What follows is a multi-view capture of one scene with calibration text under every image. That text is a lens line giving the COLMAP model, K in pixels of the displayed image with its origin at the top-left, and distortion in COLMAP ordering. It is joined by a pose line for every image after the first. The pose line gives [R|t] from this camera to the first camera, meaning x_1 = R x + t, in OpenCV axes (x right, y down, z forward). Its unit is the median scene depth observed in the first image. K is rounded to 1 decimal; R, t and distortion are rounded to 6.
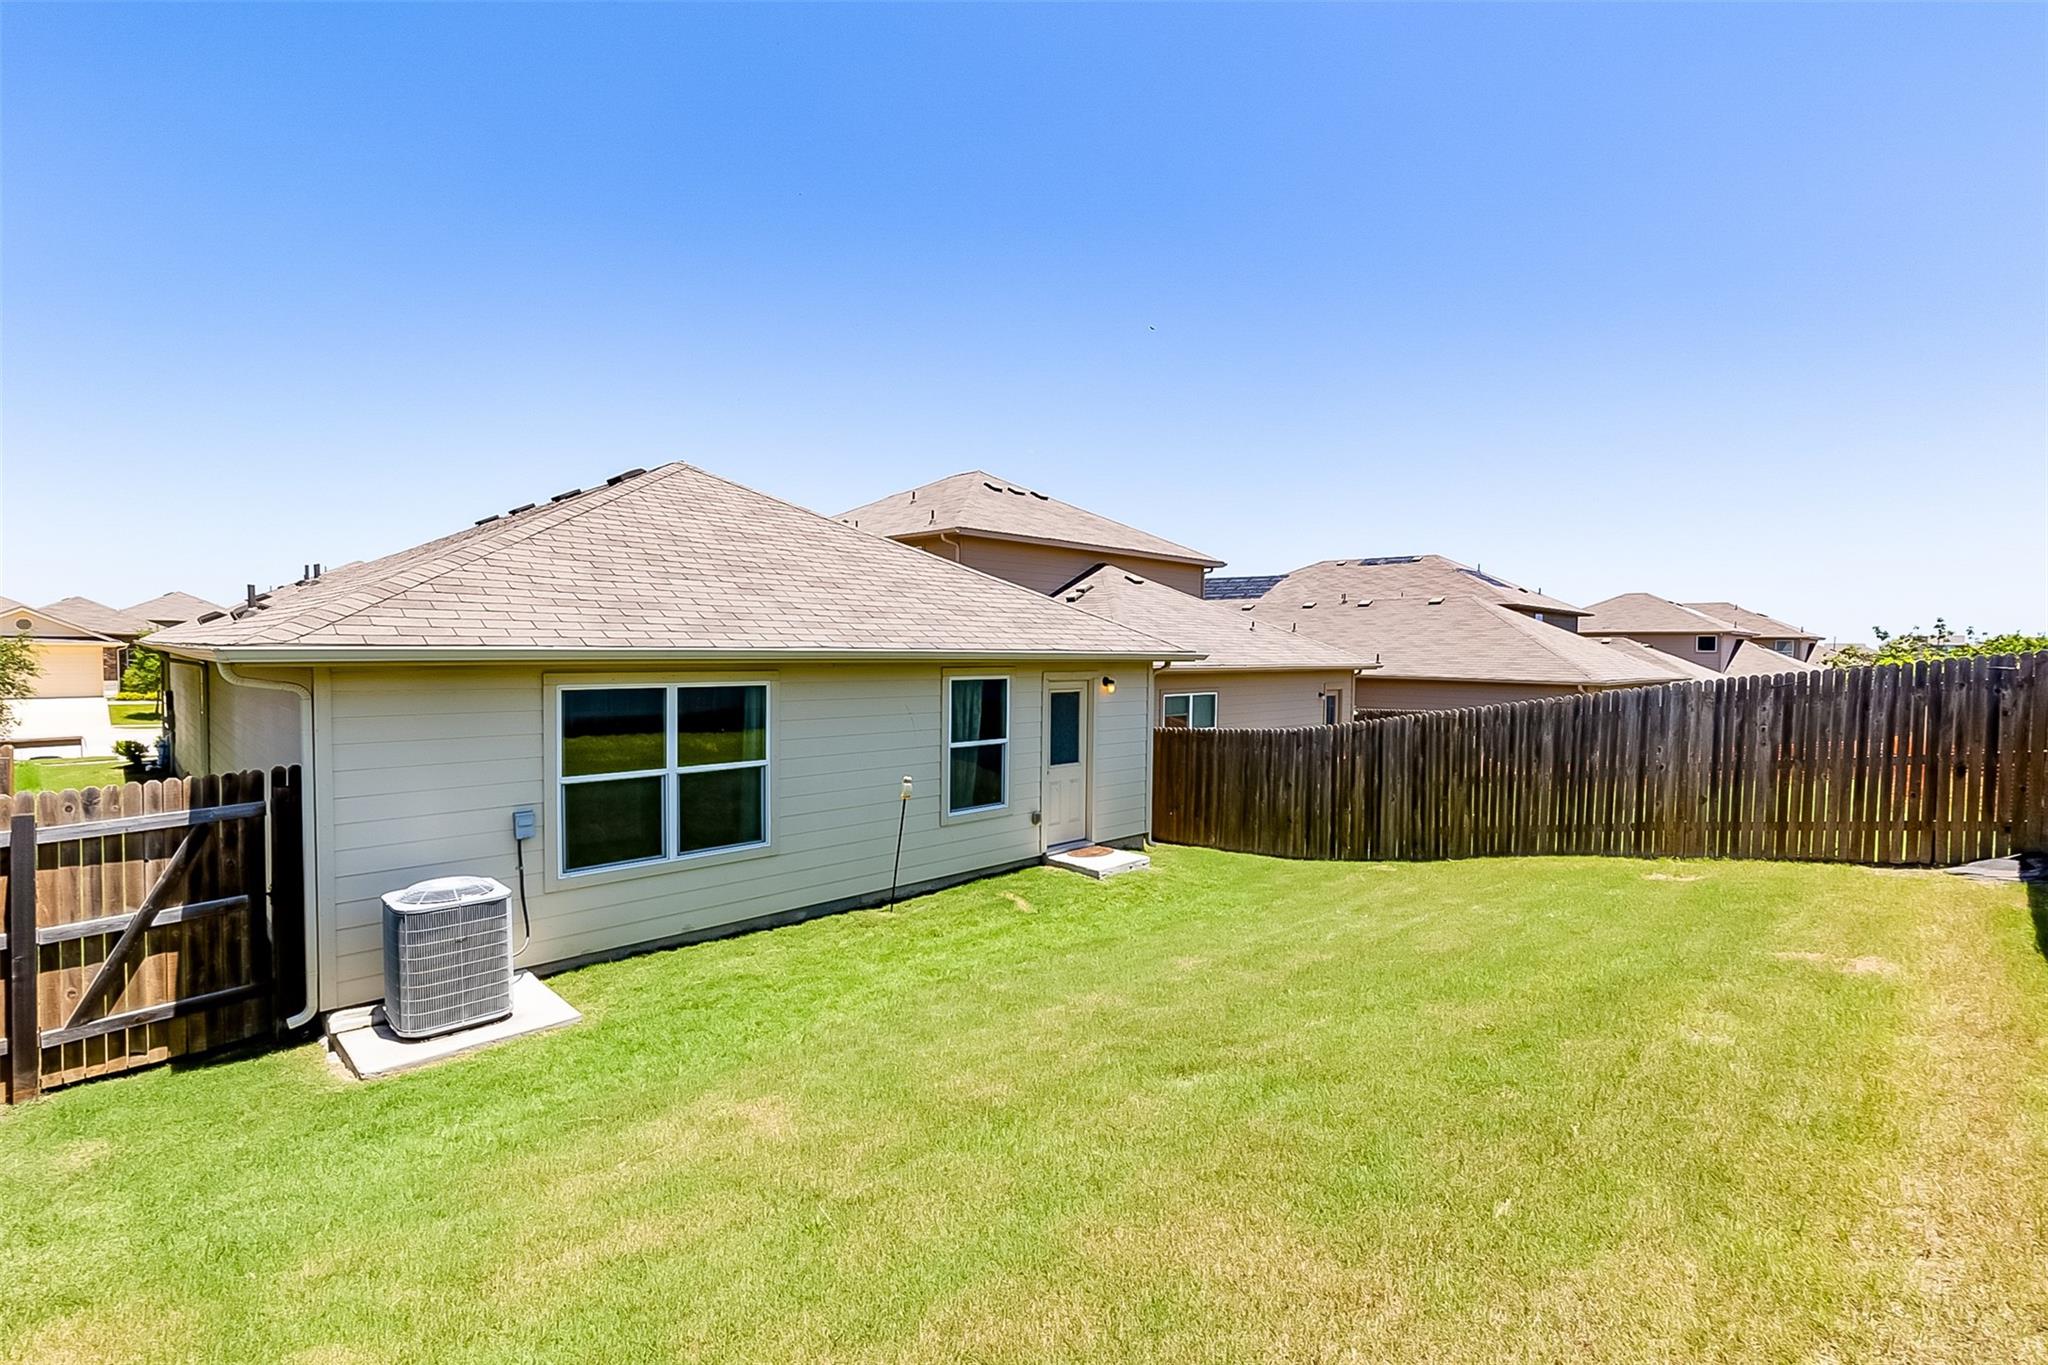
lens RADIAL K [[923.2, 0, 1037.3], [0, 923.2, 687.4], [0, 0, 1]] dist [0.002518, 0.000385]
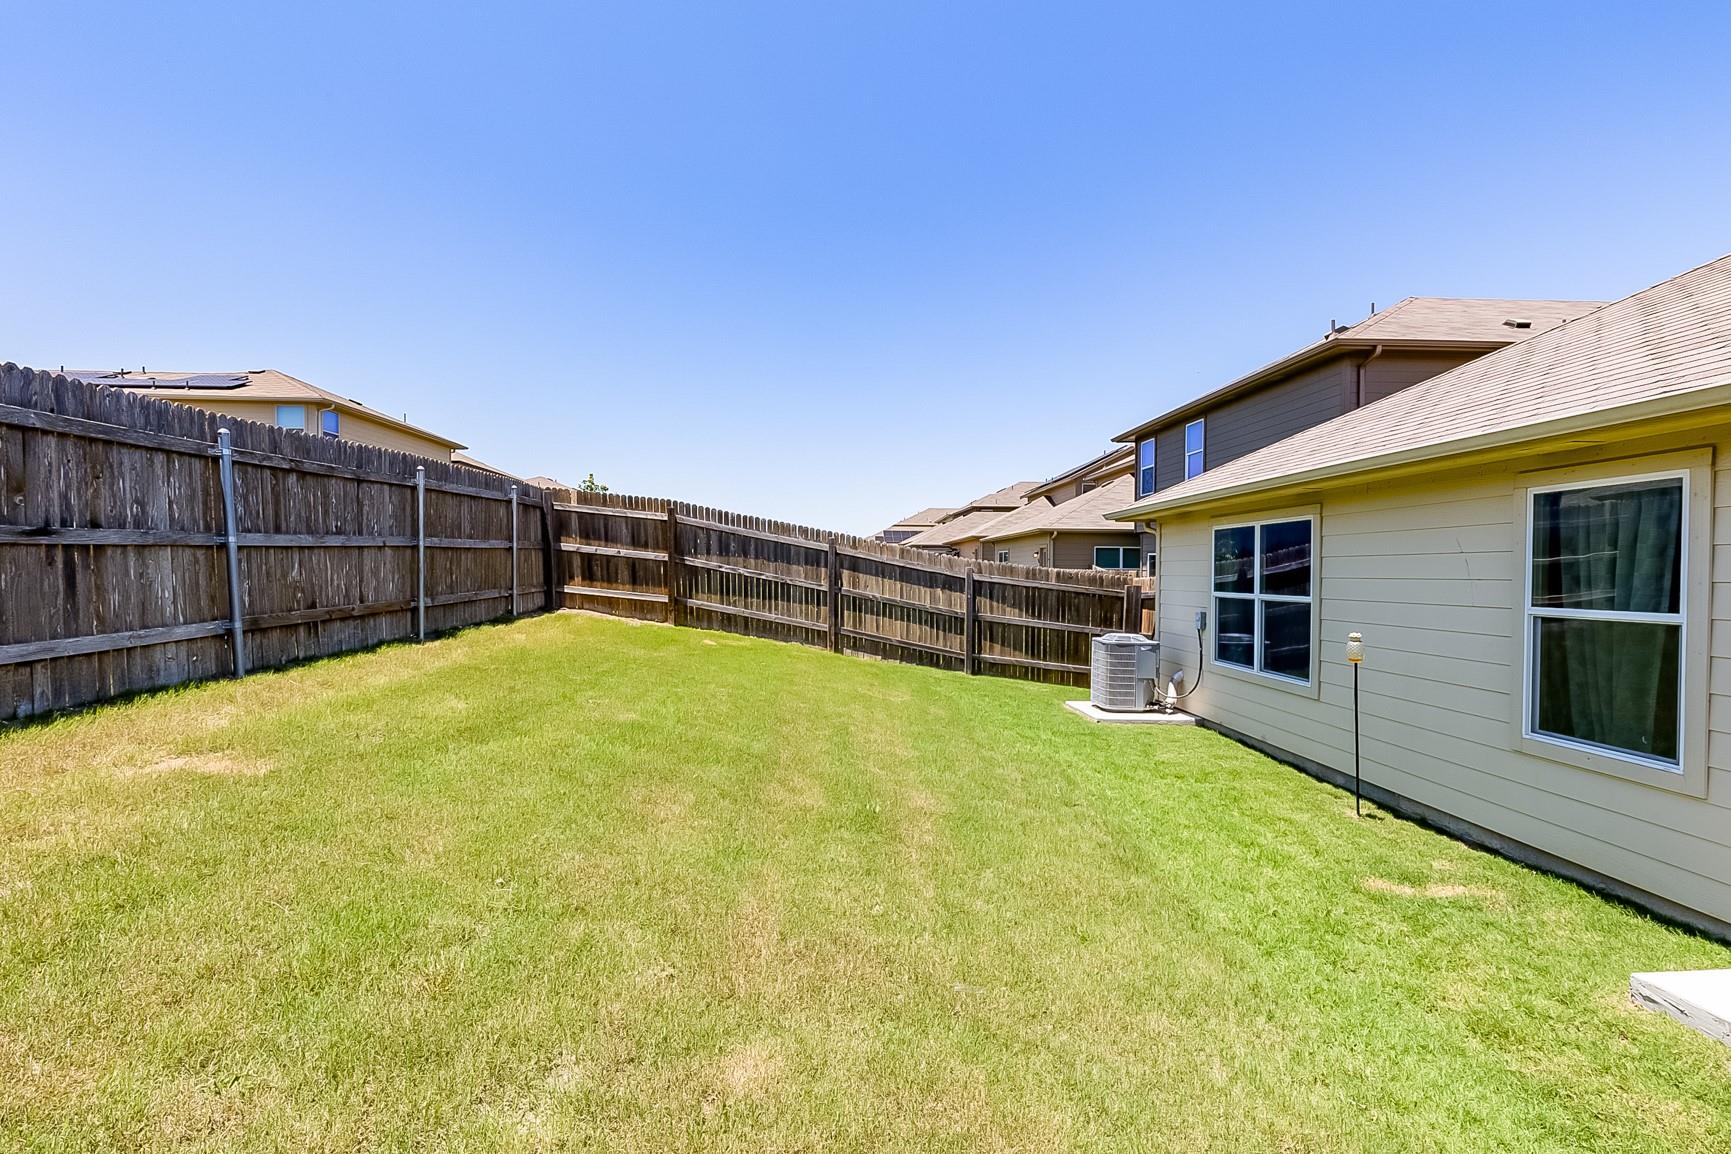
lens RADIAL K [[794.4, 0, 865.5], [0, 794.4, 577.0], [0, 0, 1]] dist [0.002017, 0.000124]
pose [[-0.676555, -0.007686, -0.736352, 0.634353], [-0.042168, 0.998709, 0.028319, 0.053788], [0.735184, 0.050210, -0.676006, 1.218216]]
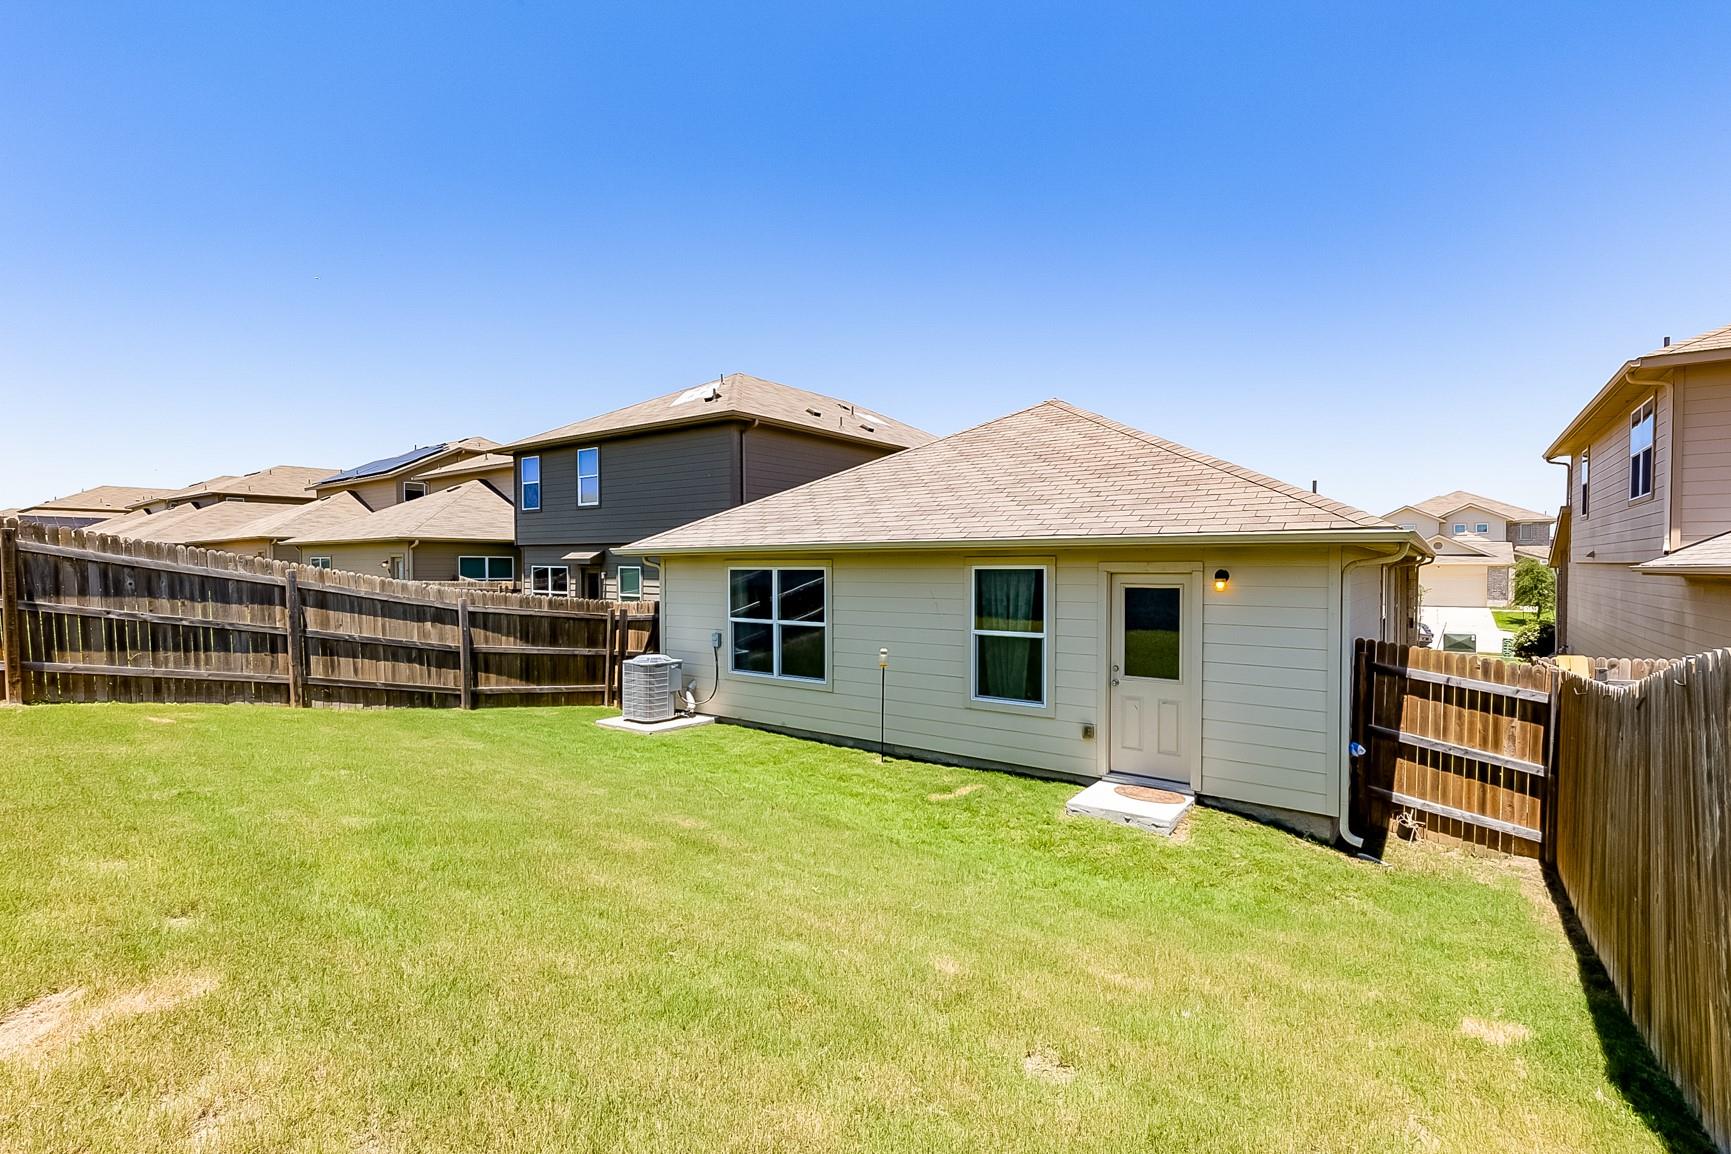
lens RADIAL K [[780.3, 0, 876.7], [0, 780.3, 581.1], [0, 0, 1]] dist [0.002518, 0.000385]
pose [[0.149028, 0.010581, -0.988776, 0.899976], [-0.037242, 0.999293, 0.005080, 0.005933], [0.988131, 0.036067, 0.149317, 0.897226]]
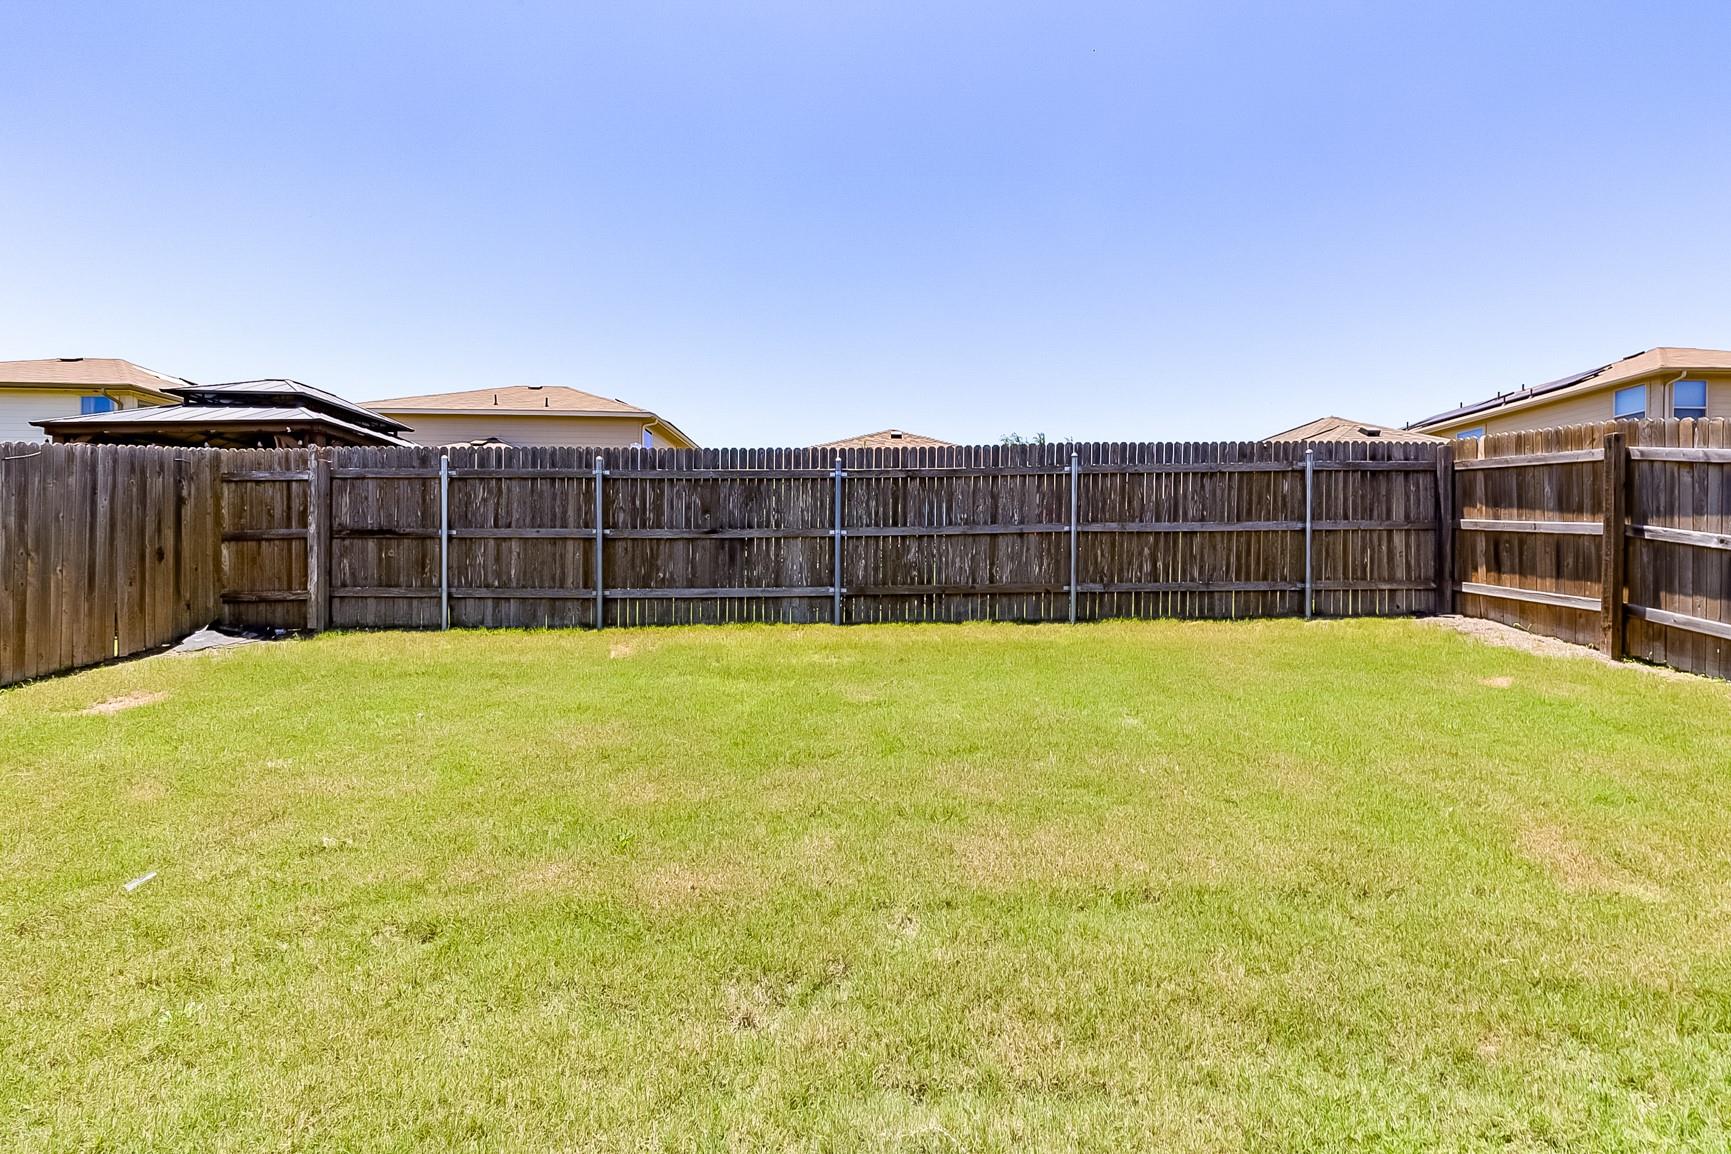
lens RADIAL K [[780.3, 0, 876.7], [0, 780.3, 581.1], [0, 0, 1]] dist [0.002518, 0.000385]
pose [[-0.699736, -0.016371, 0.714214, -0.192167], [0.010477, 0.999395, 0.033173, 0.091477], [-0.714325, 0.030695, -0.699141, 1.026509]]
